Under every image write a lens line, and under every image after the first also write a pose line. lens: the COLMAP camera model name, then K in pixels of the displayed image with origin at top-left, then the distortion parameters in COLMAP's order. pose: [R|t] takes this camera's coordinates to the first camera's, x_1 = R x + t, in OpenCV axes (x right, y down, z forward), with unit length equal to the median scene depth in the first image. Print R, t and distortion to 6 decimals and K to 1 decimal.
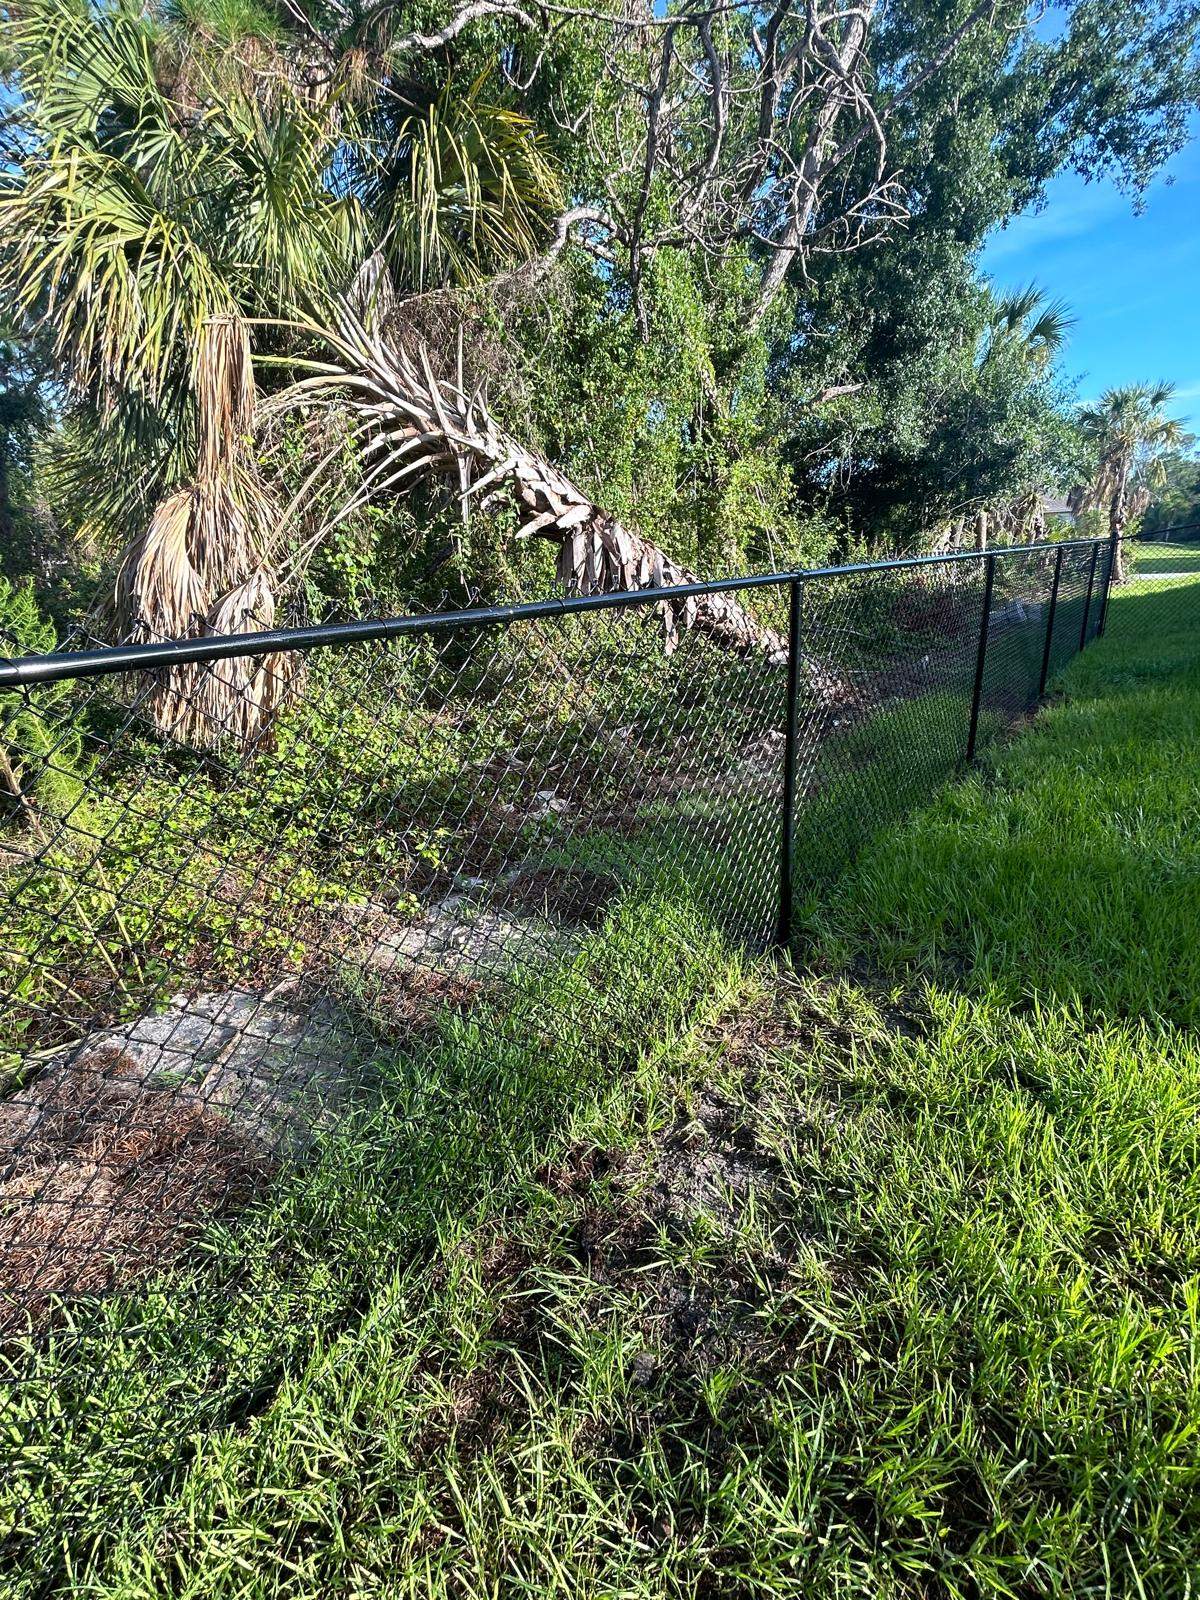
lens RADIAL K [[763.7, 0, 596.6], [0, 763.7, 801.0], [0, 0, 1]] dist [0.012264, 0.000059]
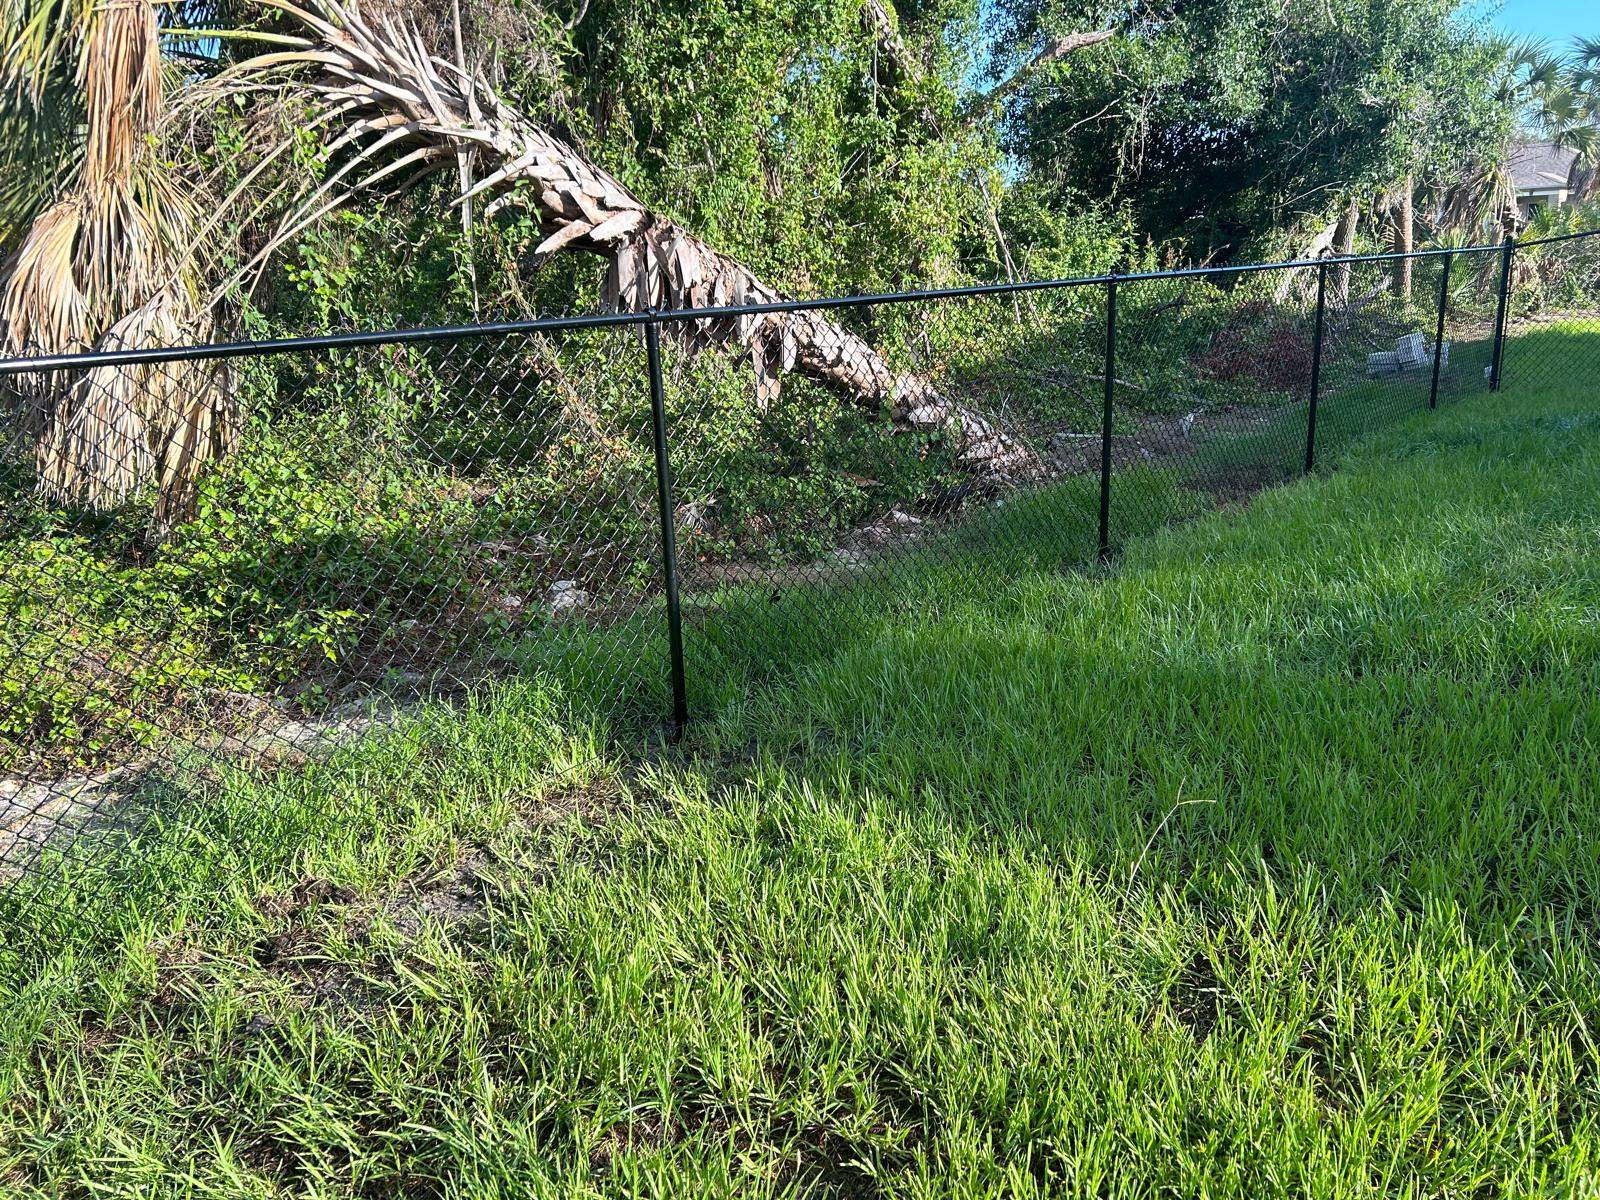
lens RADIAL K [[1217.5, 0, 805.5], [0, 1217.5, 598.1], [0, 0, 1]] dist [0.038453, -0.009239]
pose [[0.998010, 0.025357, -0.057738, 0.248842], [-0.027529, 0.998931, -0.037138, 0.043122], [0.056734, 0.038654, 0.997641, -0.205565]]
